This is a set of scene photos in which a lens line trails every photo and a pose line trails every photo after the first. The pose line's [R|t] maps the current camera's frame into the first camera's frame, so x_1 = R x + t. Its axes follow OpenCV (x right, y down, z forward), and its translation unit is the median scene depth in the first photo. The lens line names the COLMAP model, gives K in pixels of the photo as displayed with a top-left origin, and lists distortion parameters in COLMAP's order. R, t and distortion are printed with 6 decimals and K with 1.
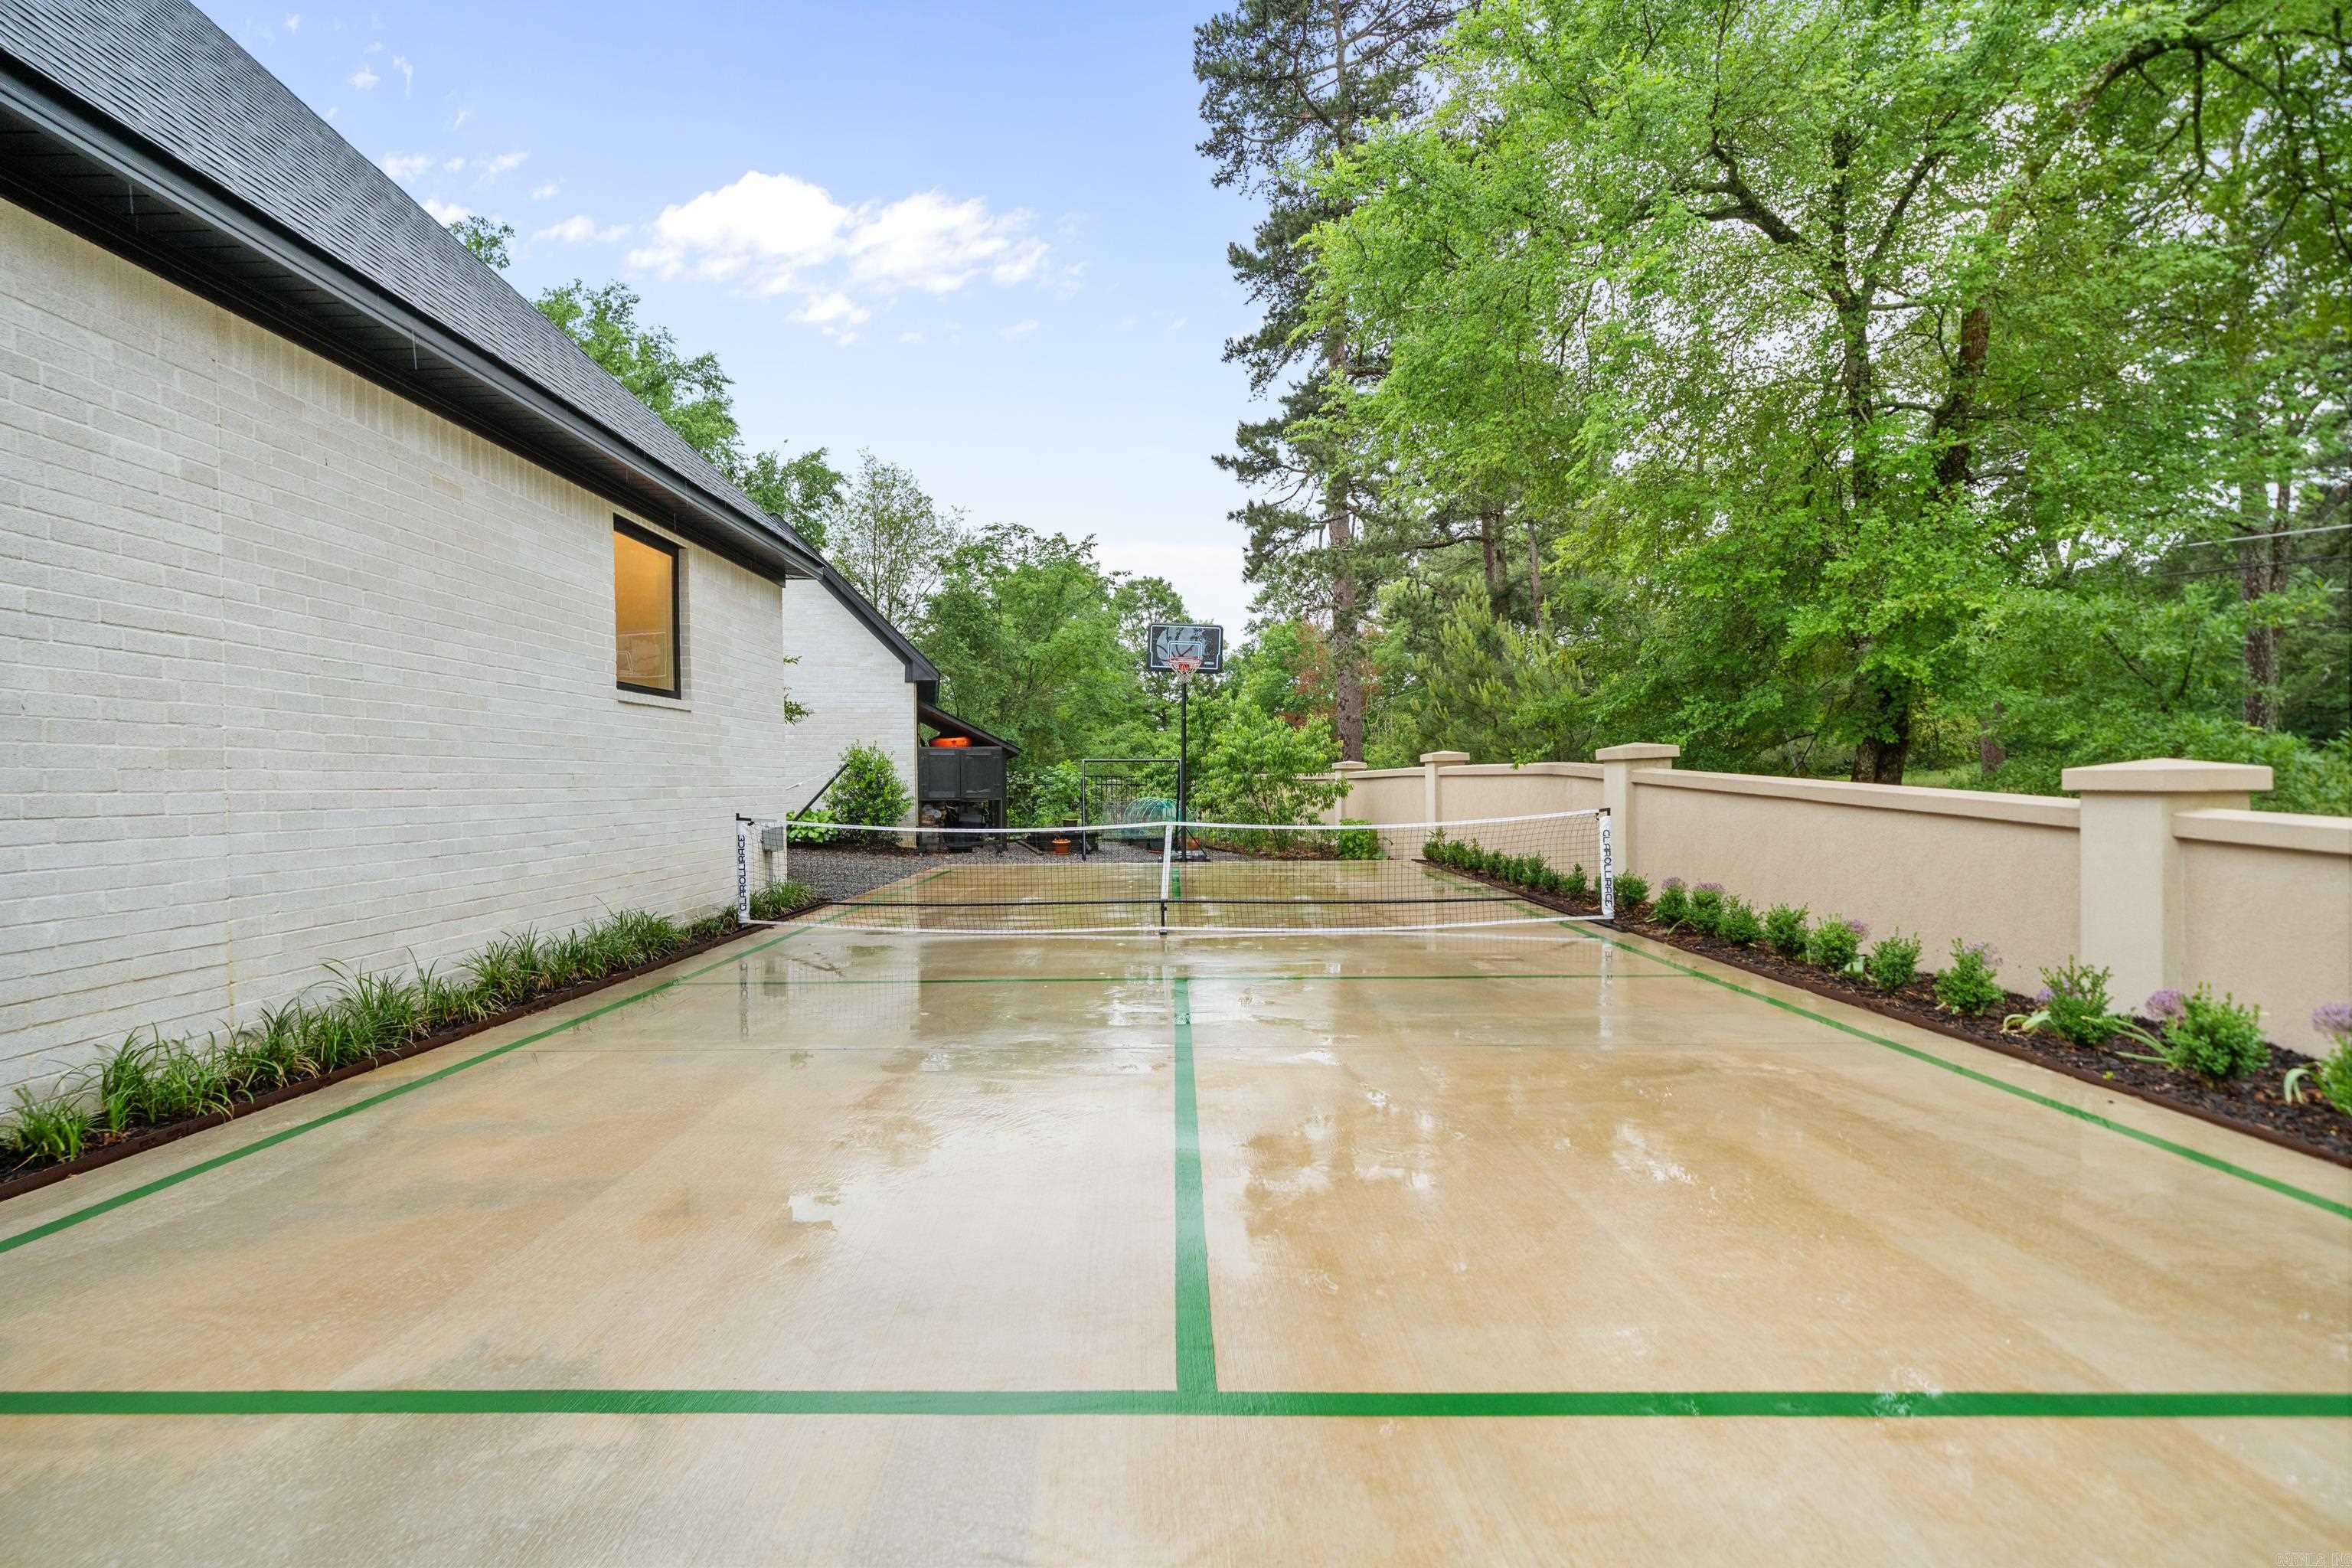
lens RADIAL K [[1146.8, 0, 1176.0], [0, 1146.8, 784.0], [0, 0, 1]] dist [0.004575, -0.000181]
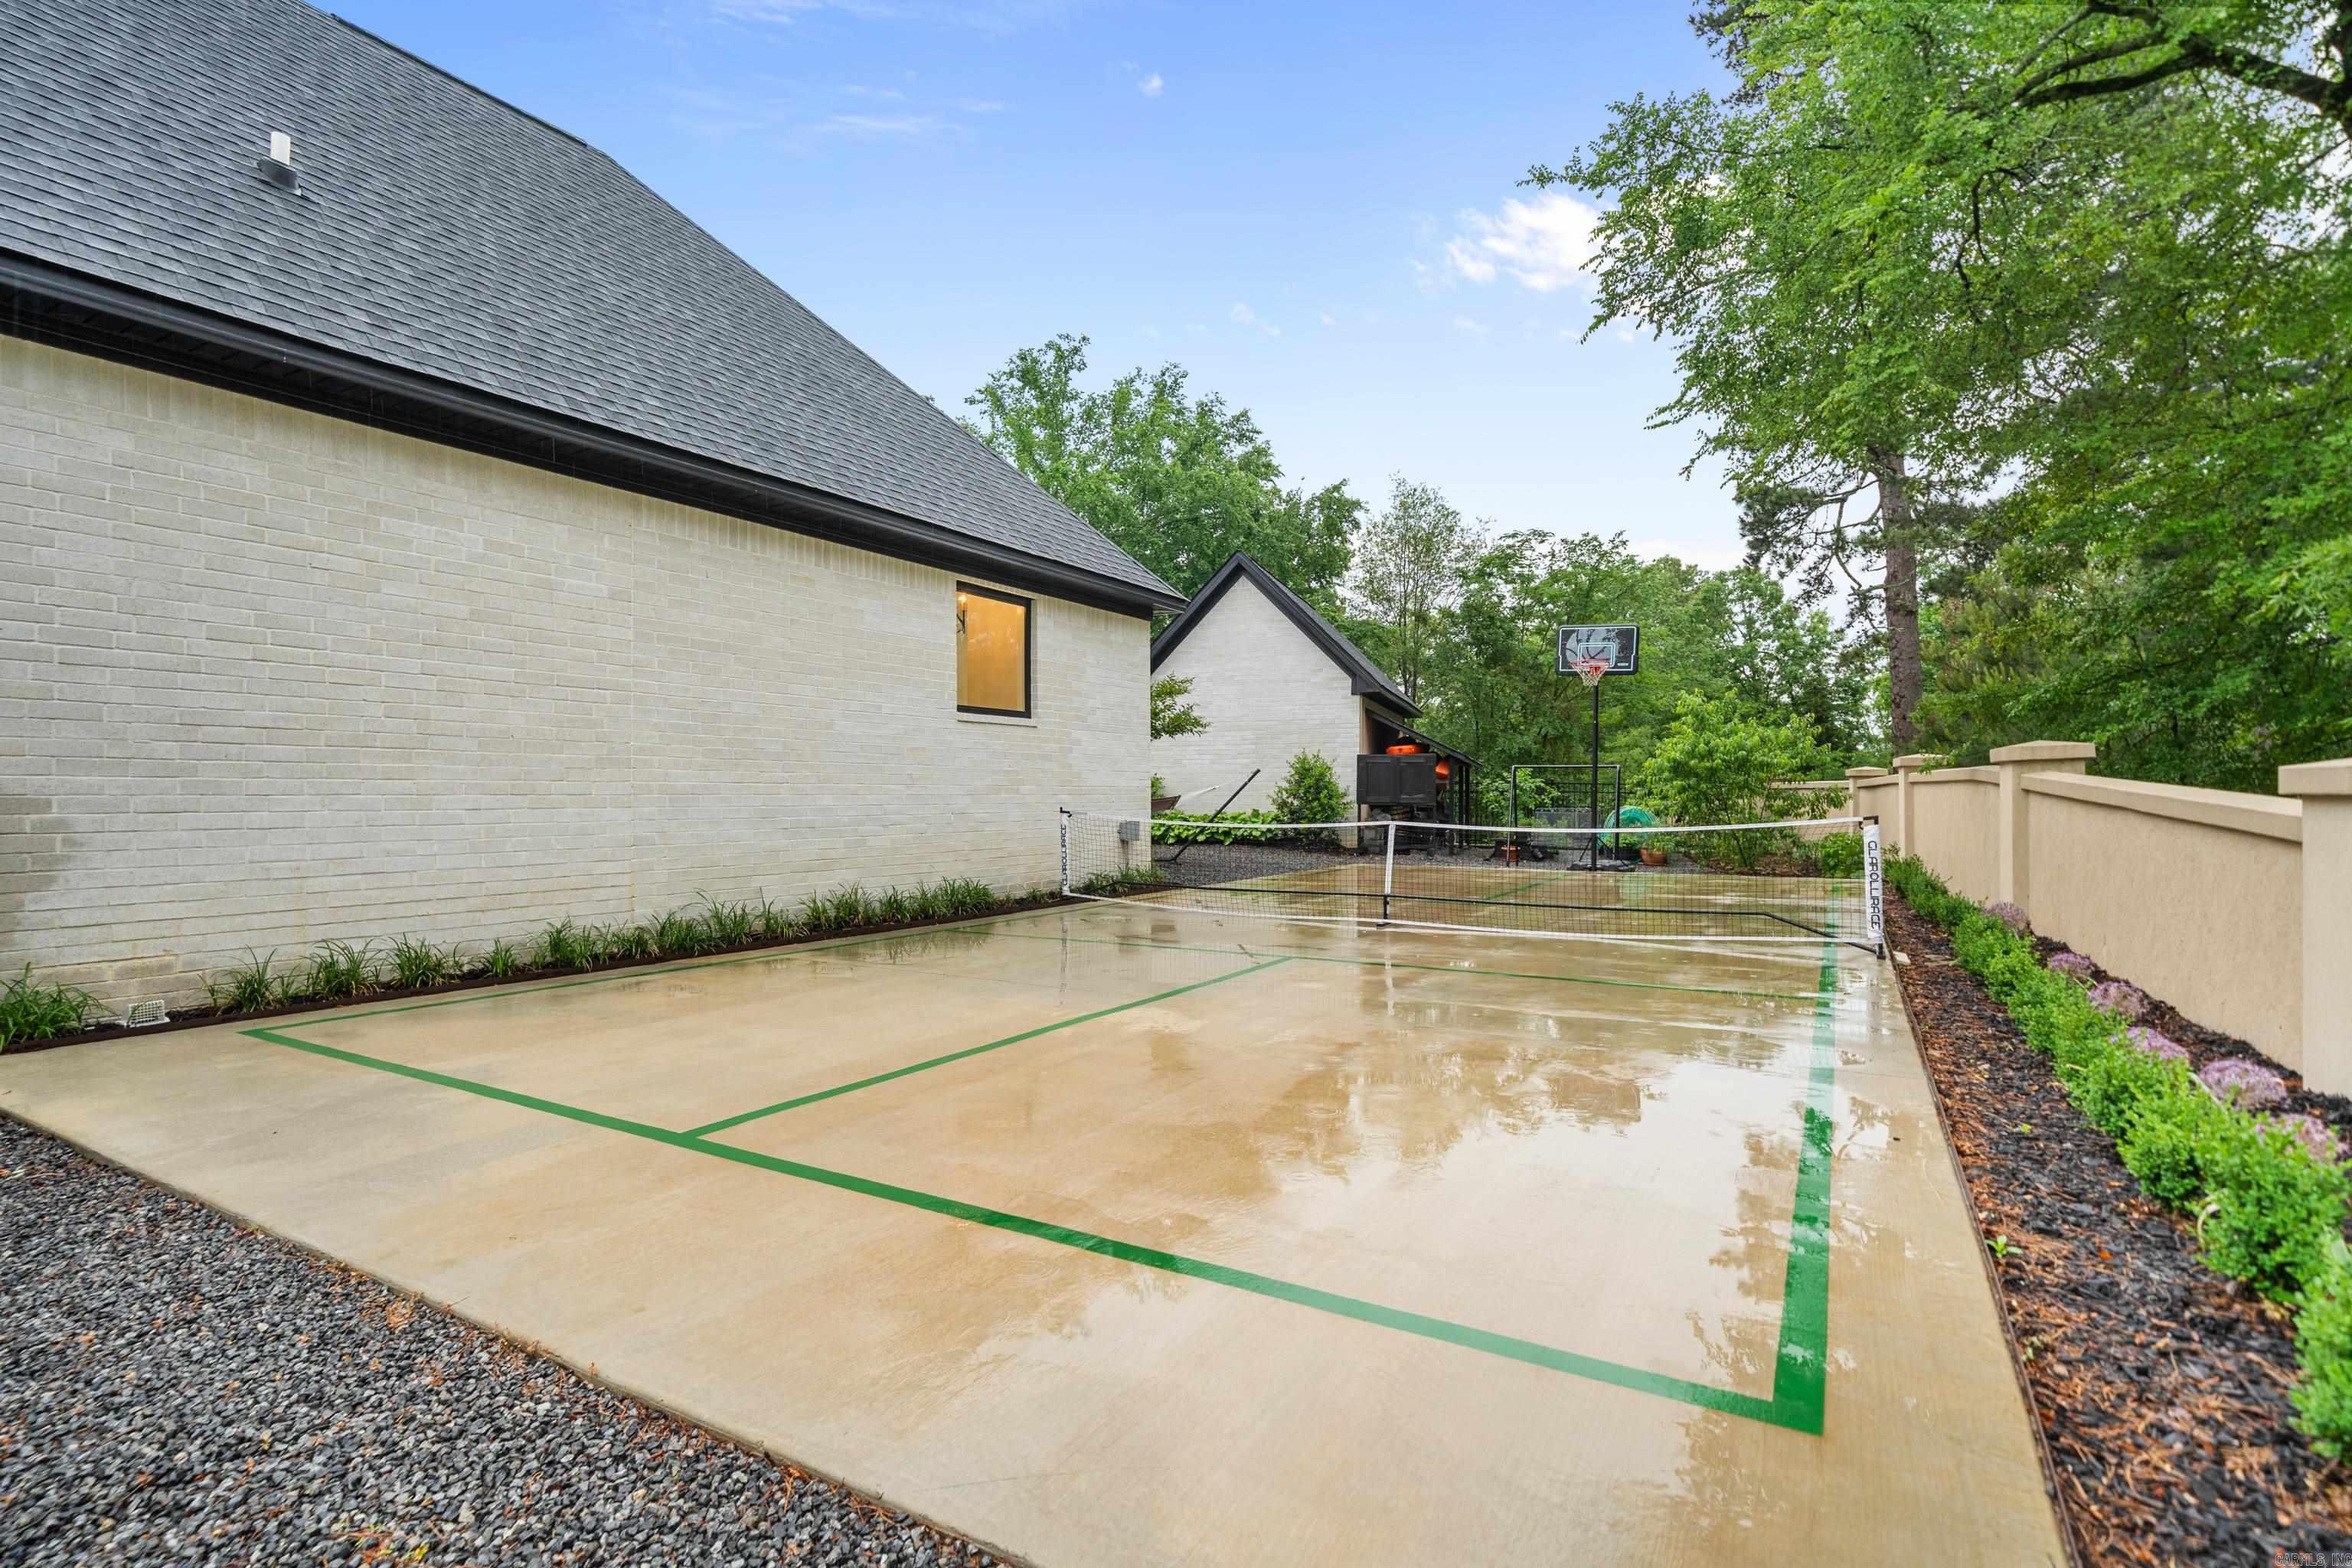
lens RADIAL K [[1139.7, 0, 1176.0], [0, 1139.7, 784.0], [0, 0, 1]] dist [-0.002375, -0.000248]
pose [[0.864642, 0.004602, -0.502367, 0.184689], [-0.008575, 0.999948, -0.005597, 0.003134], [0.502315, 0.009147, 0.864636, -0.009101]]
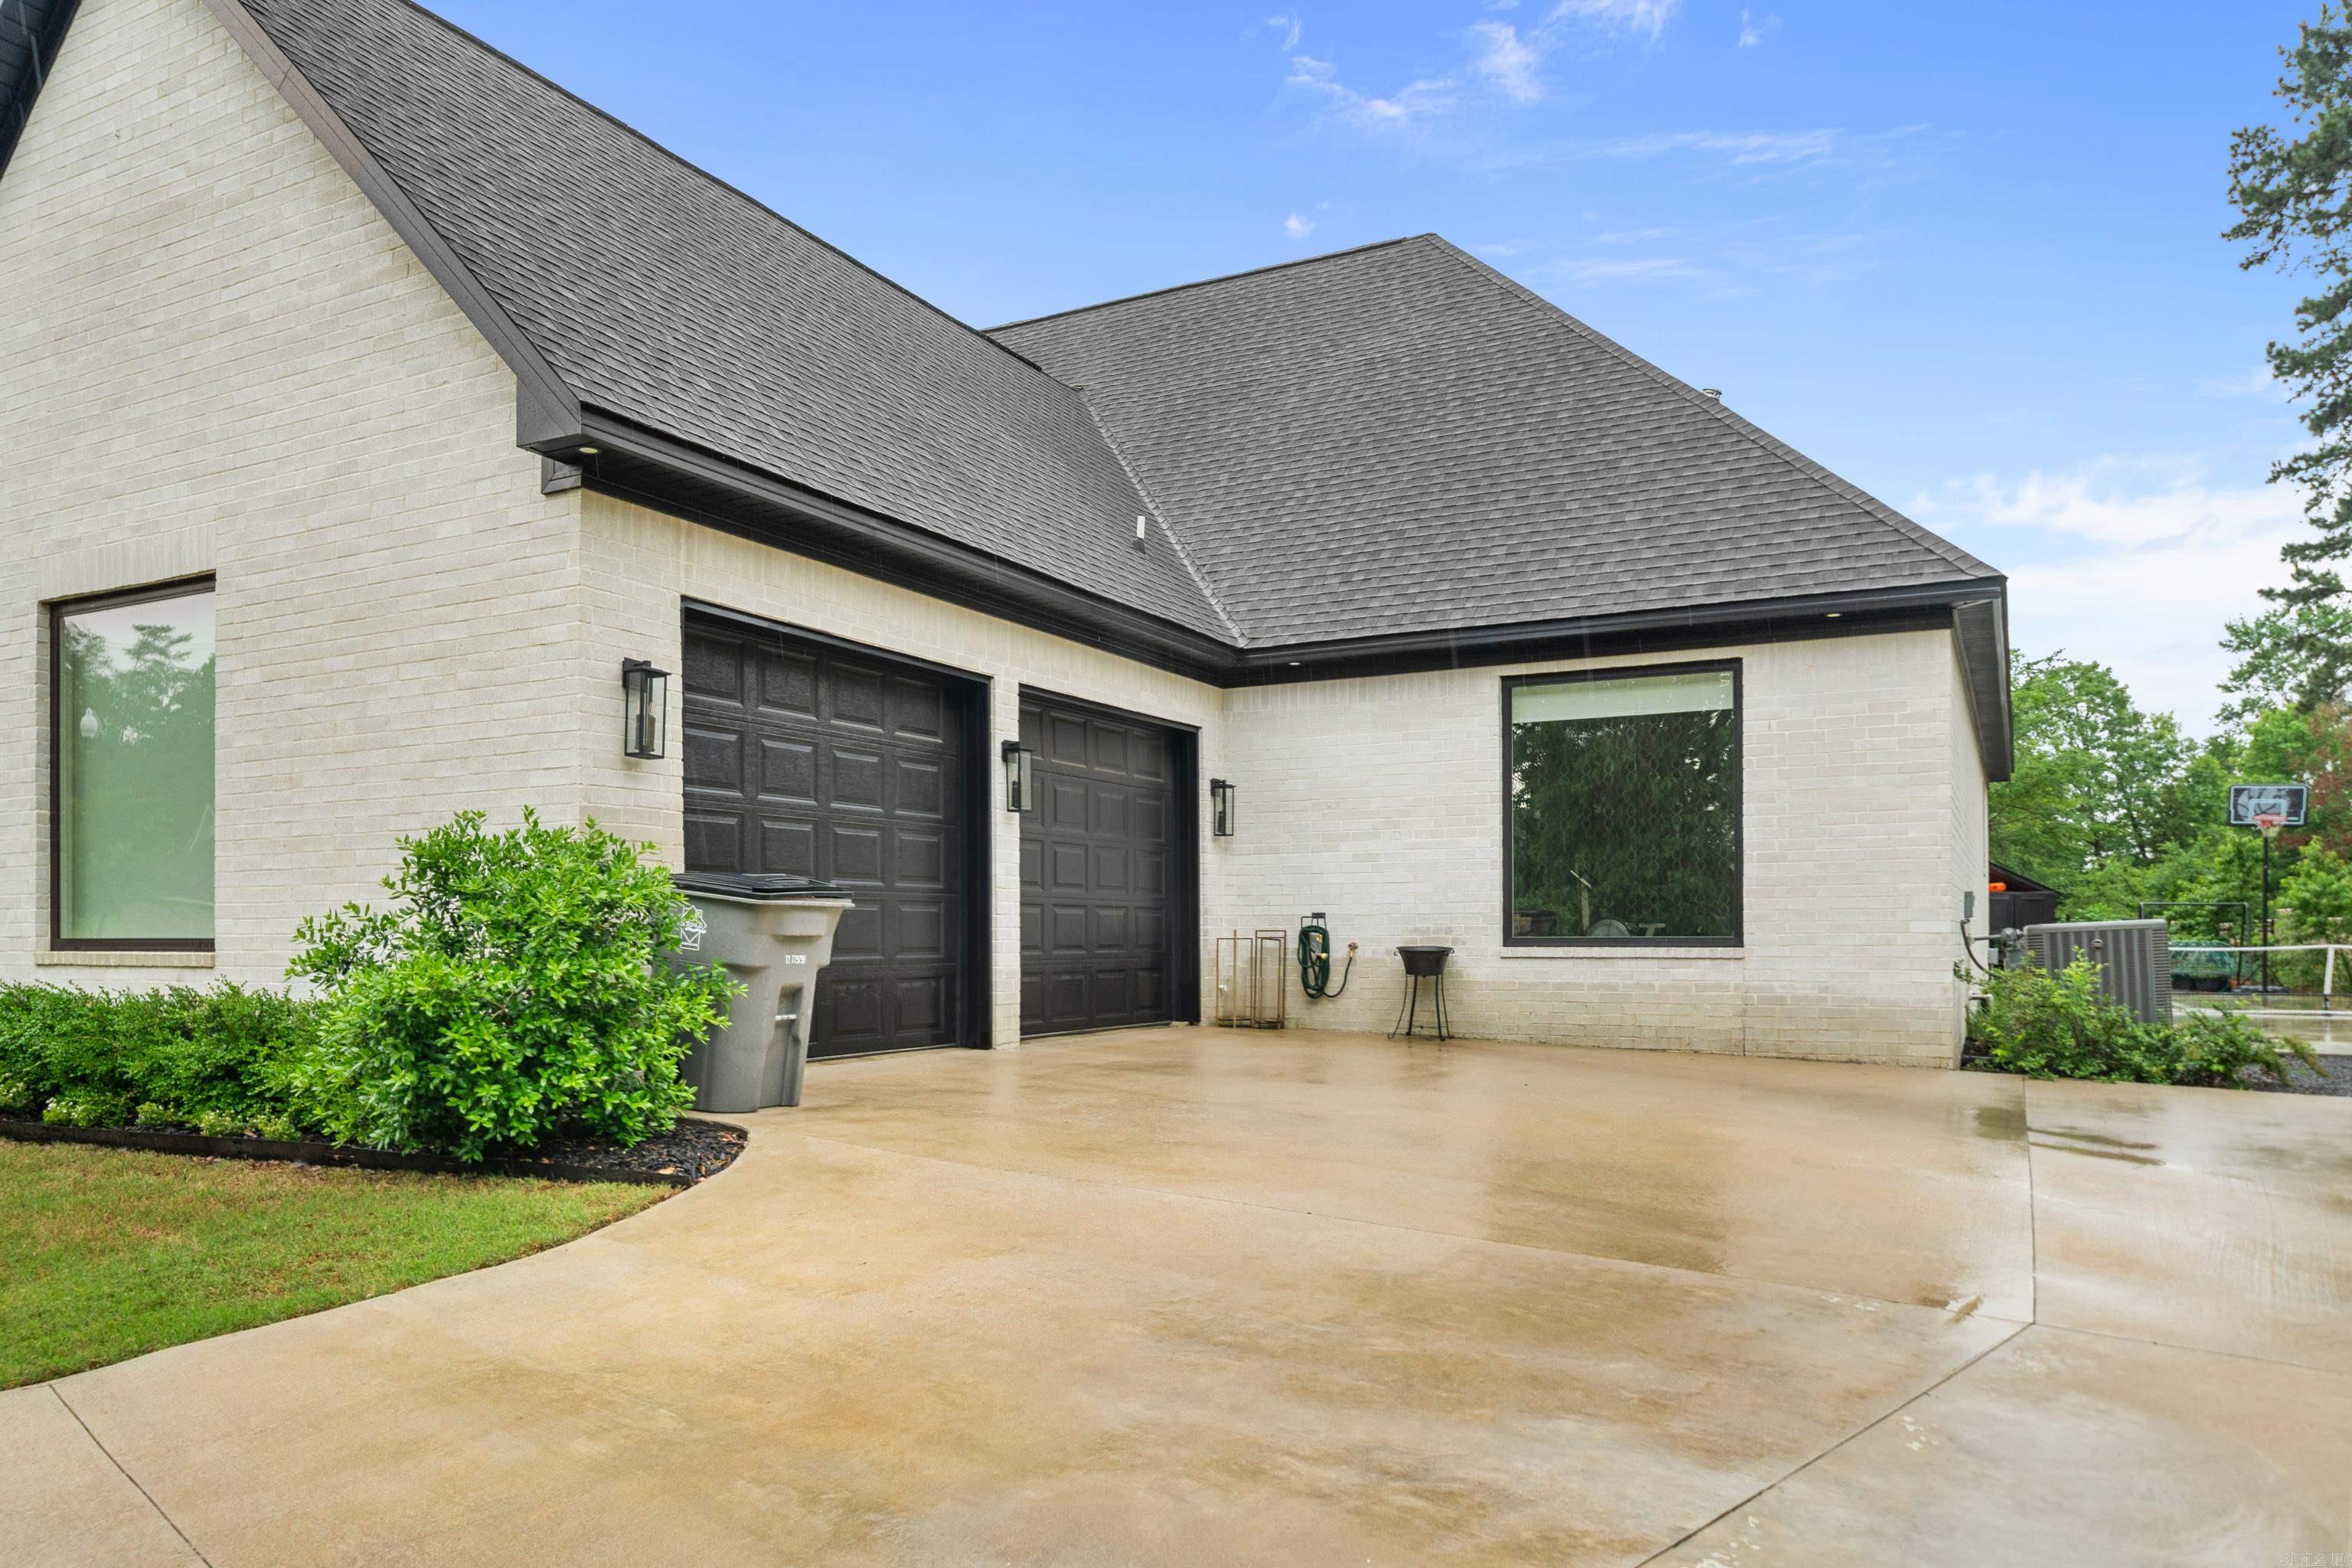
lens RADIAL K [[1637.0, 0, 1175.1], [0, 1637.0, 930.6], [0, 0, 1]] dist [0.001714, -0.000242]
pose [[0.887603, 0.005341, -0.460578, -0.204810], [-0.006493, 0.999979, -0.000916, 0.014031], [0.460563, 0.003804, 0.887619, -0.941125]]
